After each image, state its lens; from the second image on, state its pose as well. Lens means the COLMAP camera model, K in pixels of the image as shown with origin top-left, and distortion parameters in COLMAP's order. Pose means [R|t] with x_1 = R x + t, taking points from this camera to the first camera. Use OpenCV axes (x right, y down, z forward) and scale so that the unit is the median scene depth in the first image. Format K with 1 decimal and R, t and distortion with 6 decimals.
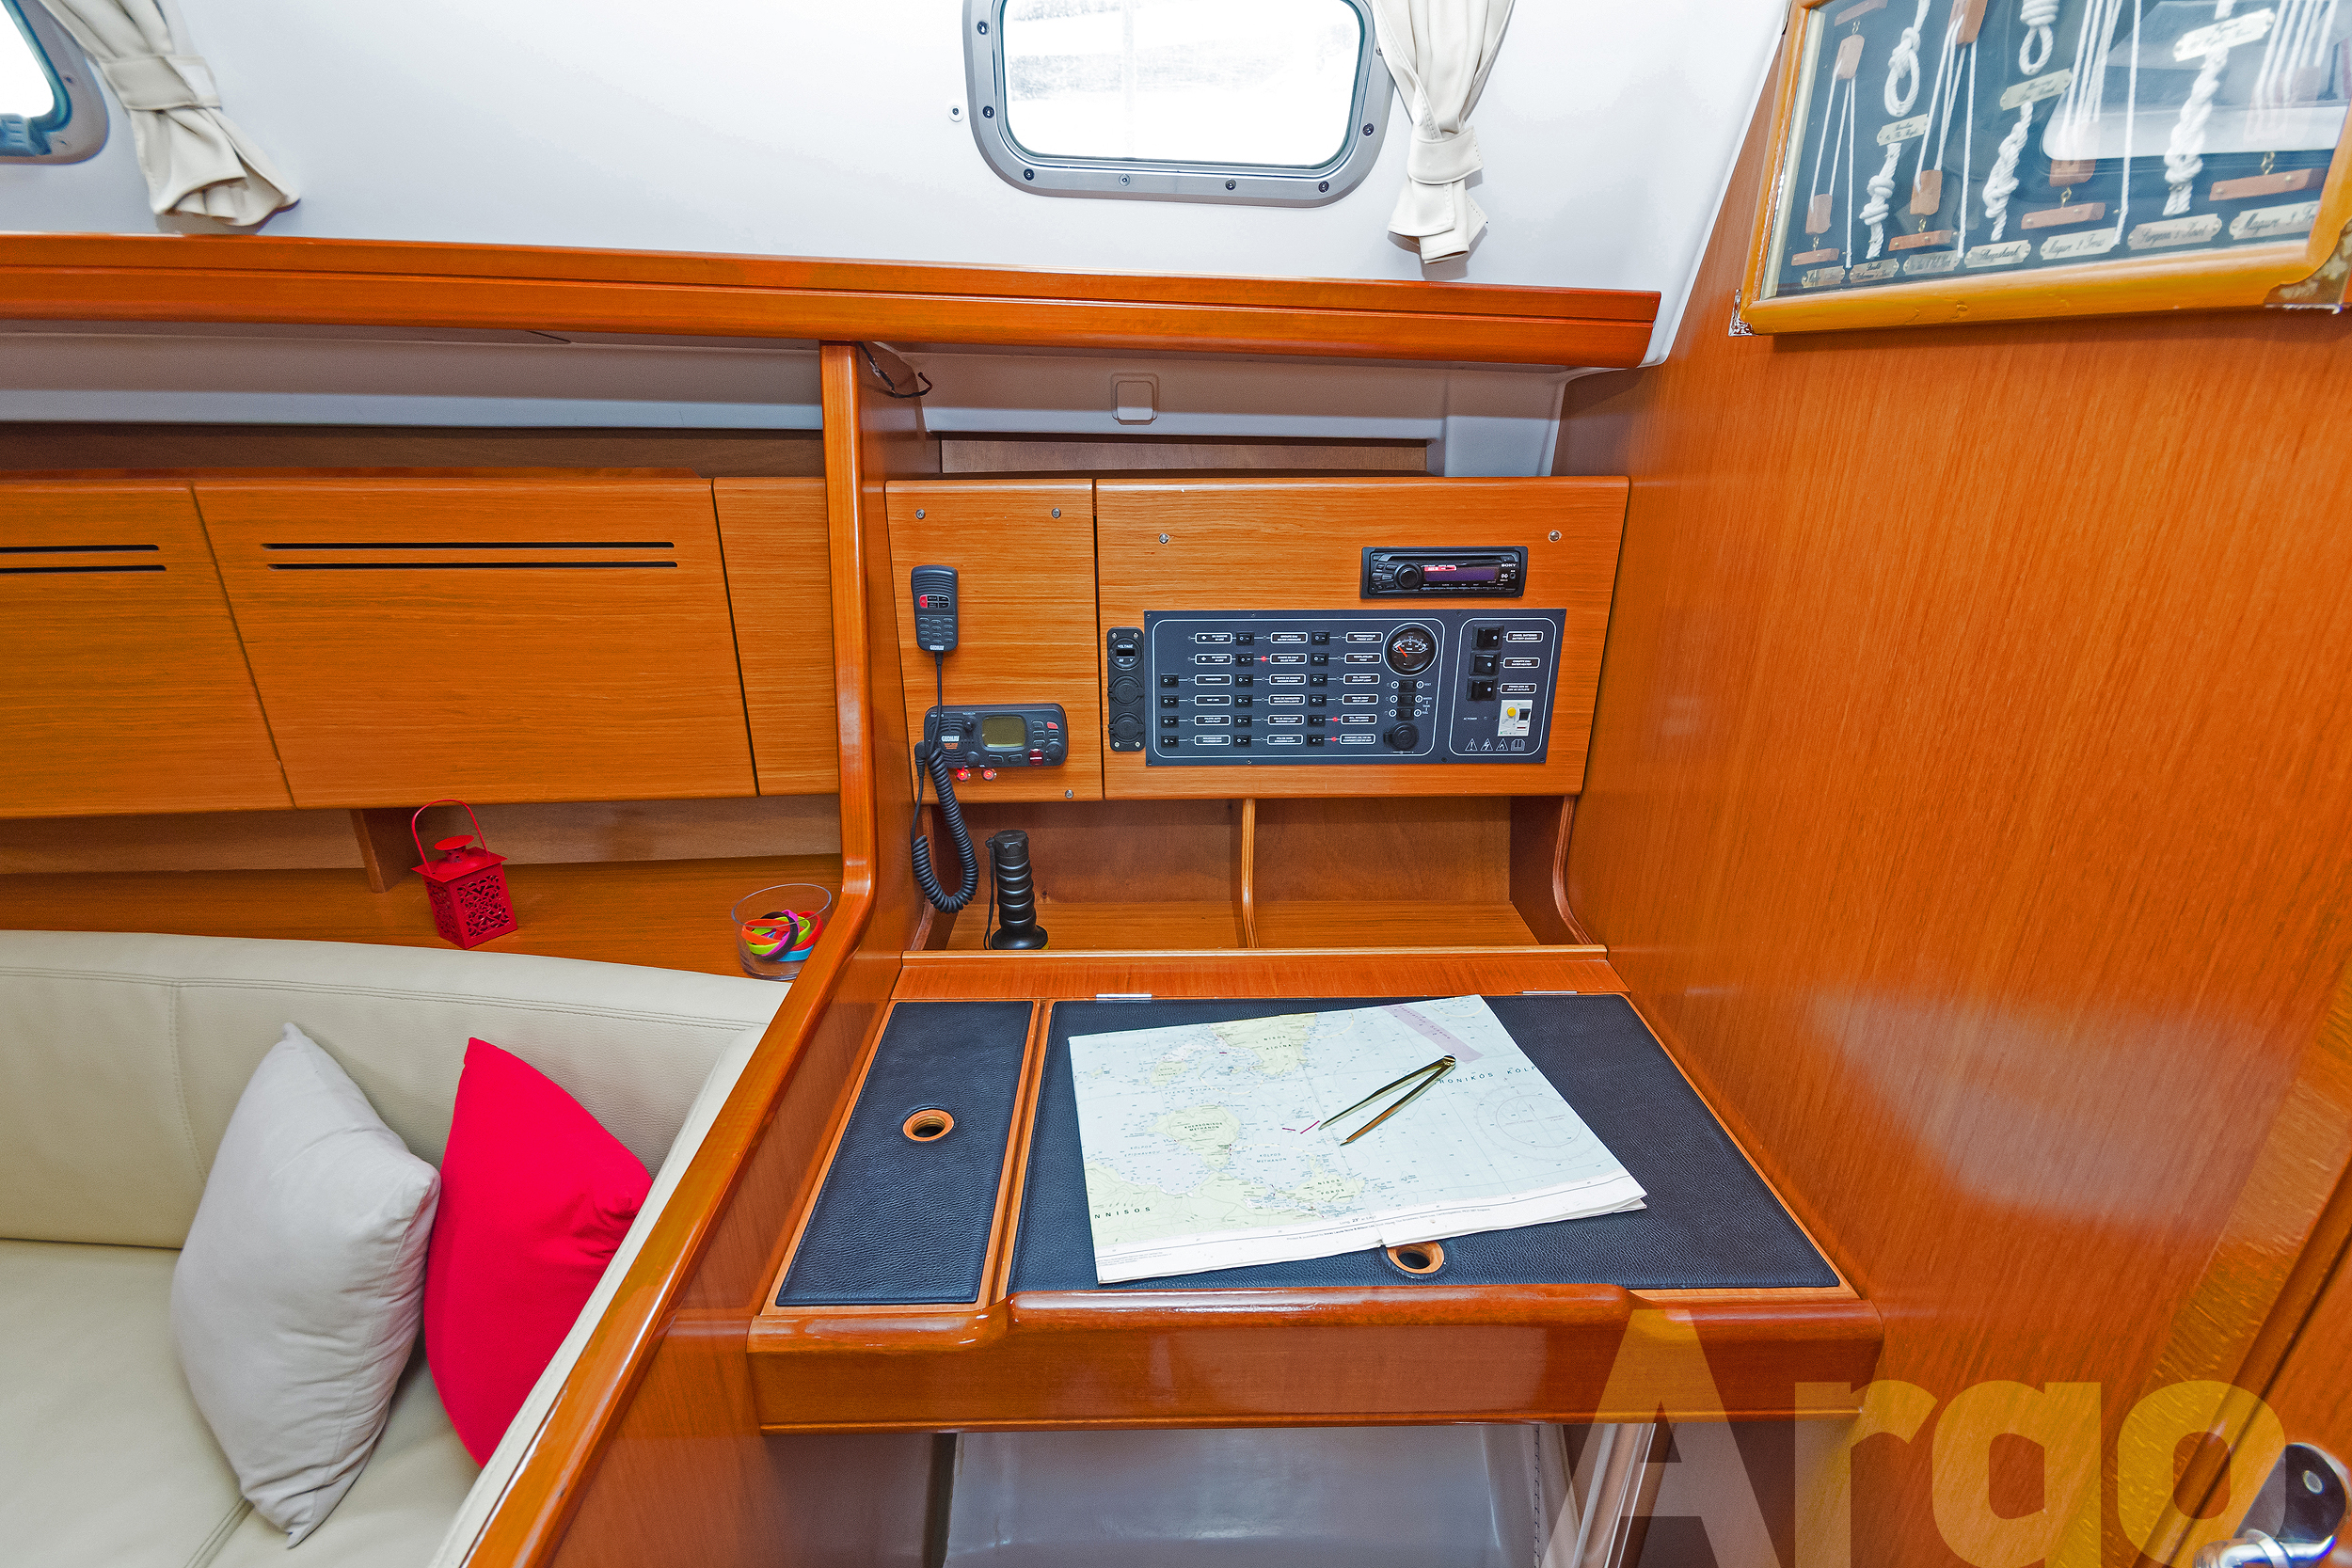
lens RADIAL K [[1033.2, 0, 1164.9], [0, 1033.2, 773.6], [0, 0, 1]] dist [0.001561, -0.004235]
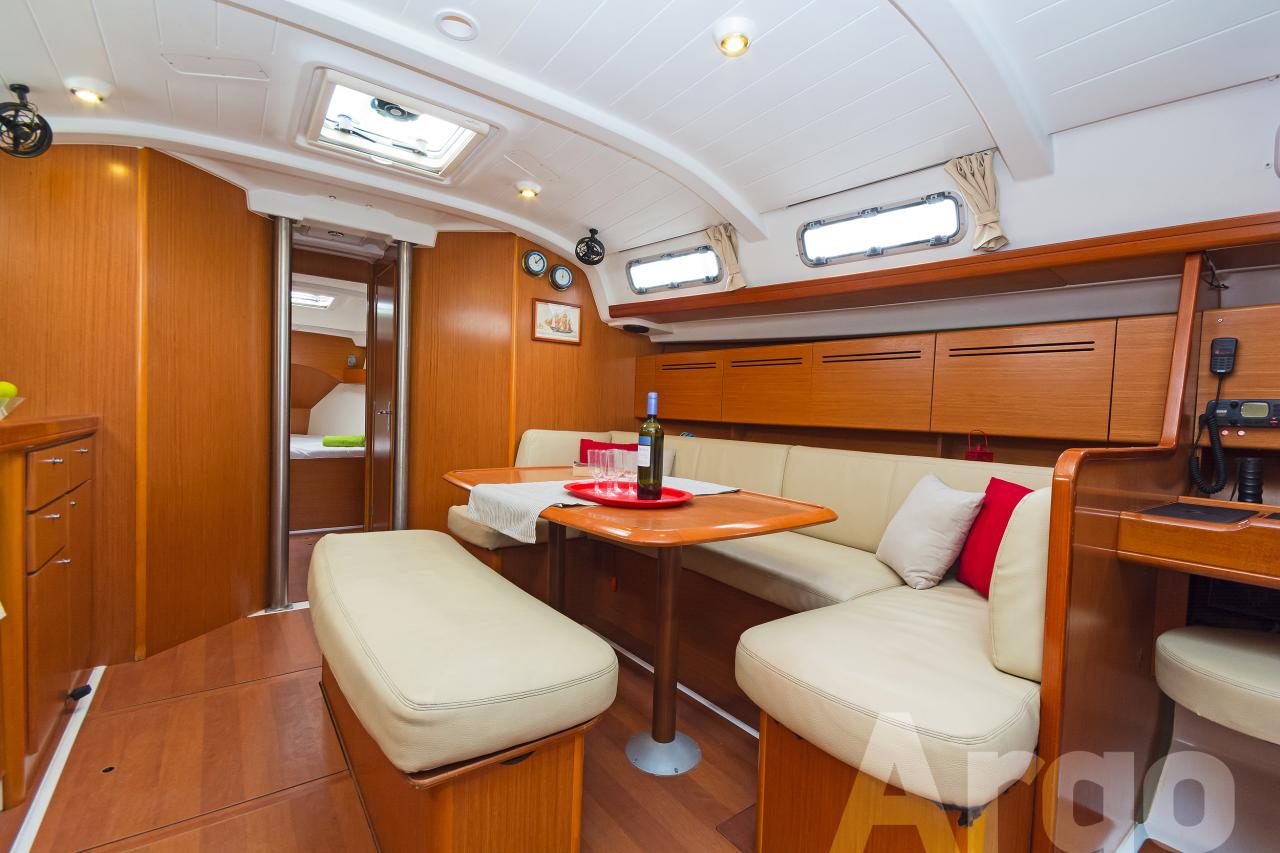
lens RADIAL K [[562.4, 0, 633.5], [0, 562.4, 433.8], [0, 0, 1]] dist [0.001561, -0.004235]
pose [[0.557043, 0.048141, -0.829087, 0.100299], [-0.336309, 0.925875, -0.172197, 0.668752], [0.759341, 0.374751, 0.531943, -0.644436]]
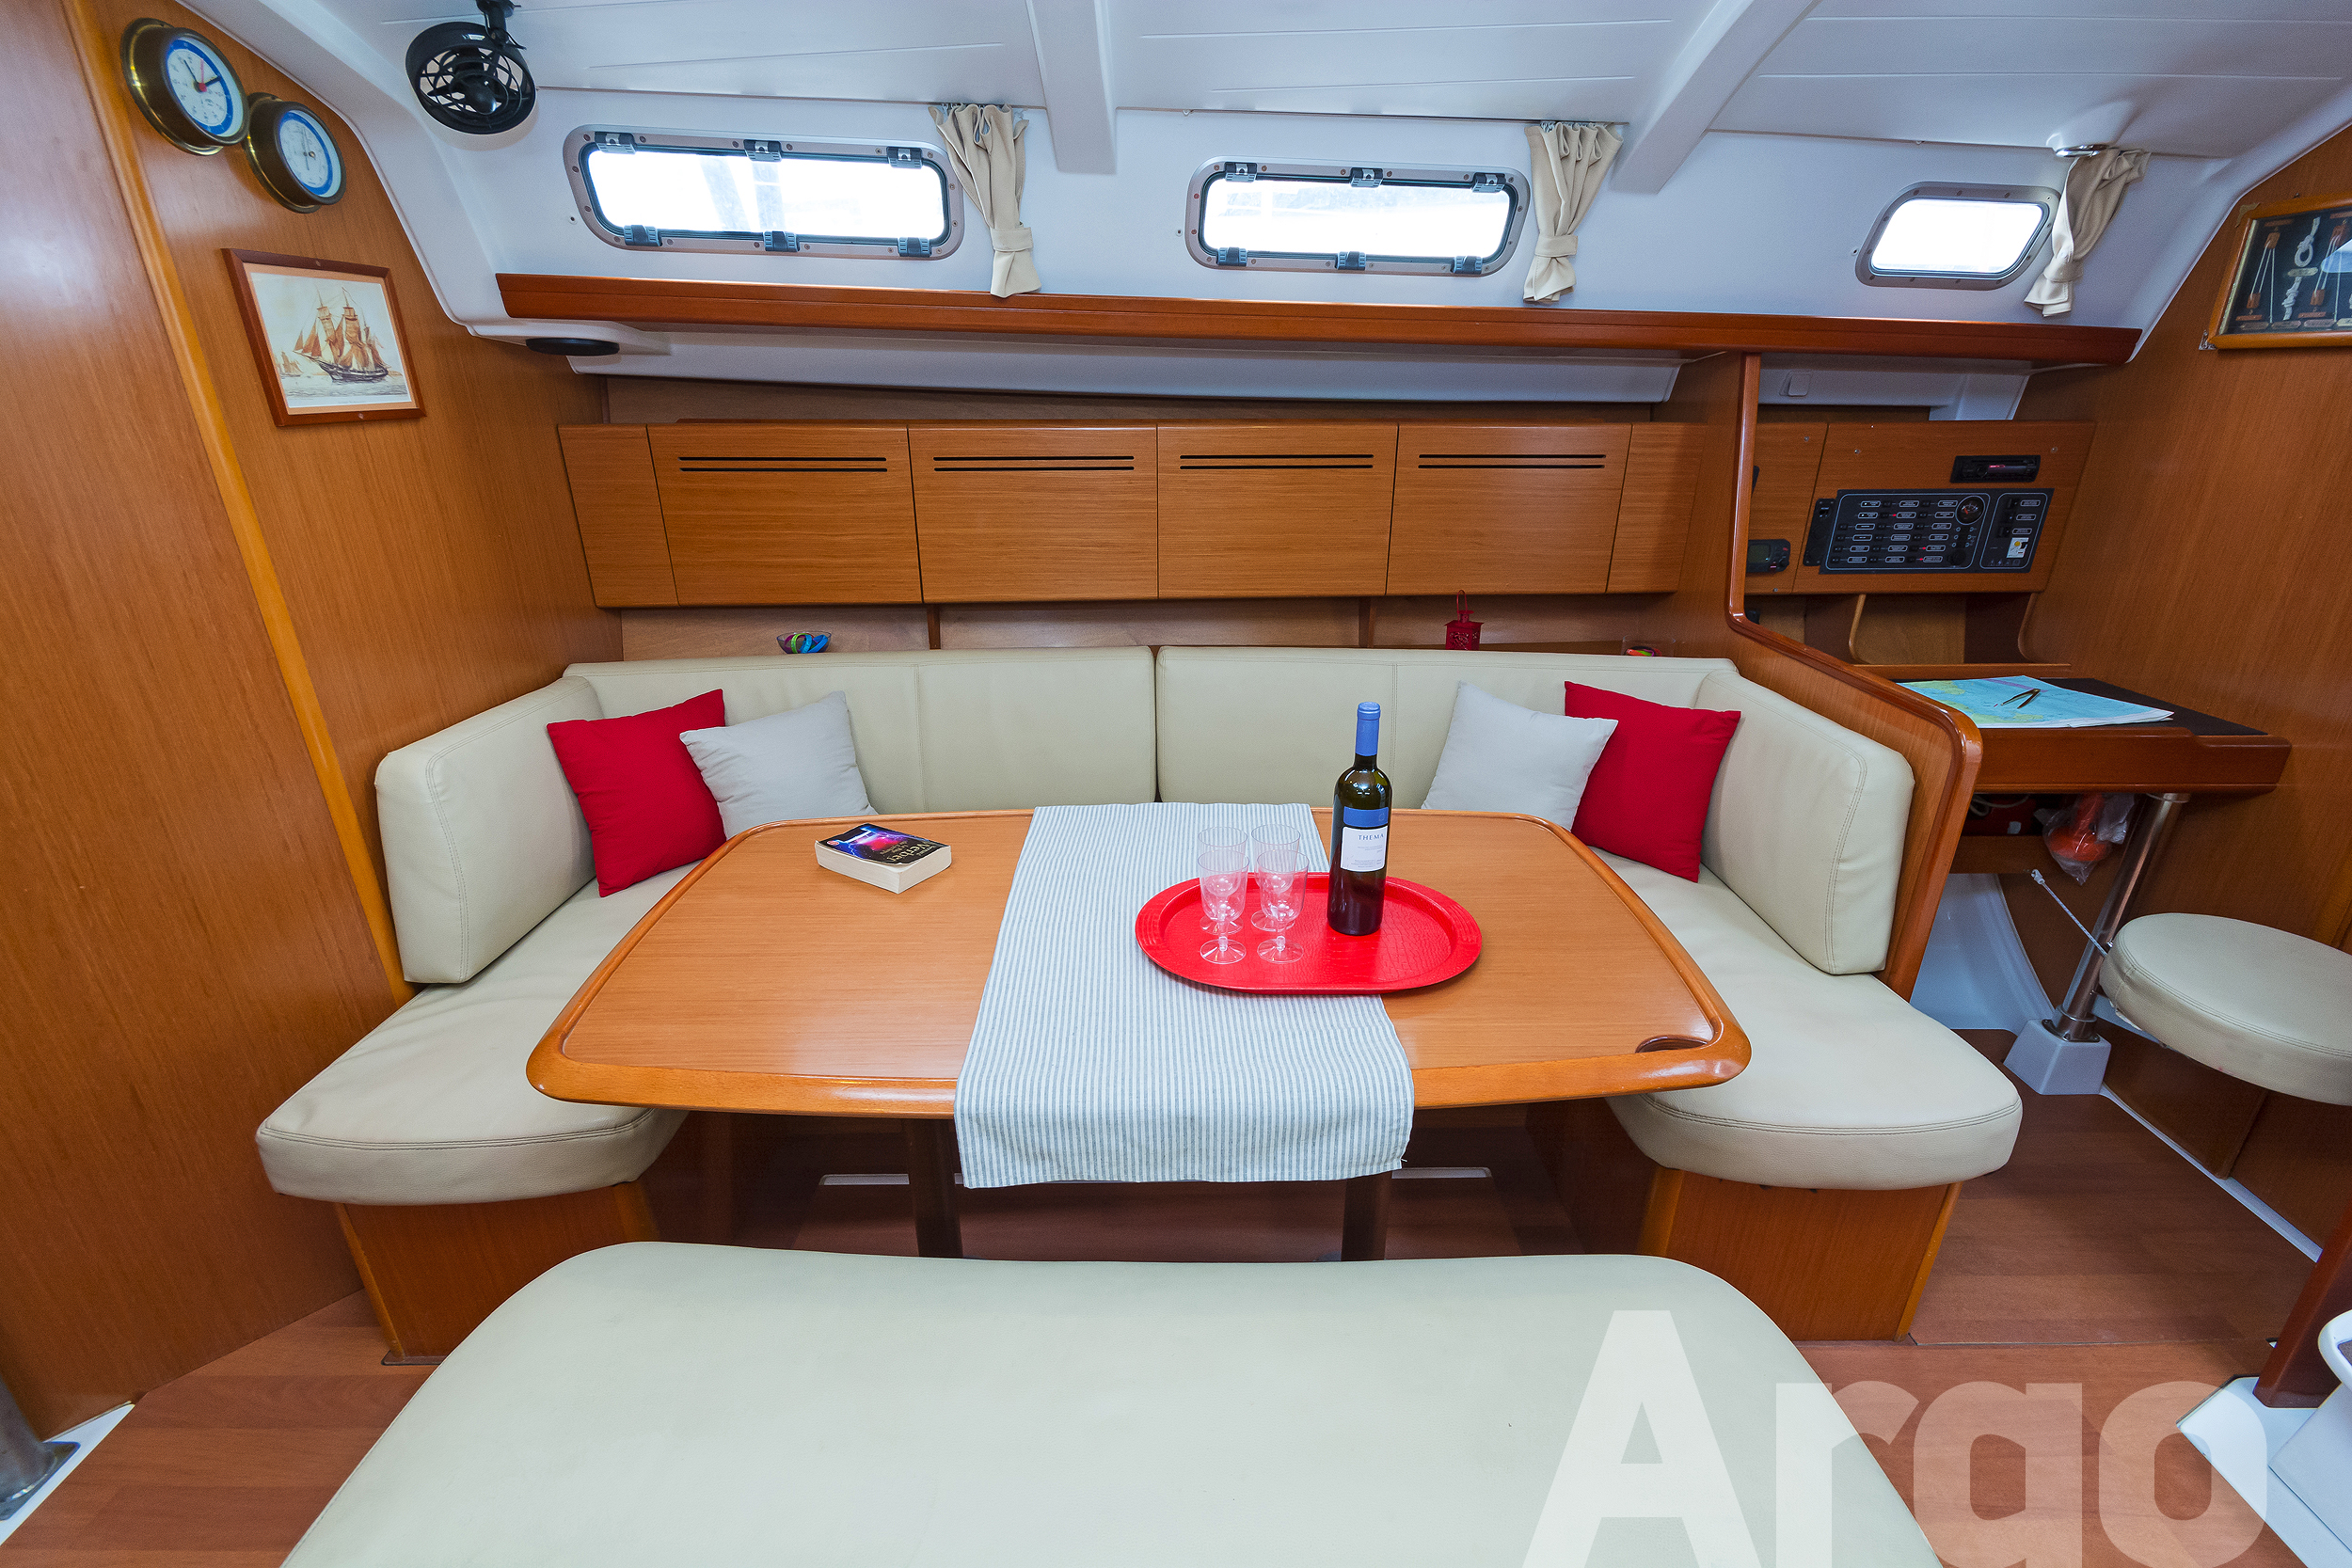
lens RADIAL K [[1033.2, 0, 1164.7], [0, 1033.2, 790.2], [0, 0, 1]] dist [0.001561, -0.004235]
pose [[0.999720, 0.002671, -0.023507, -1.237890], [-0.002568, 0.999987, 0.004406, 0.405222], [0.023519, -0.004345, 0.999714, -0.987556]]
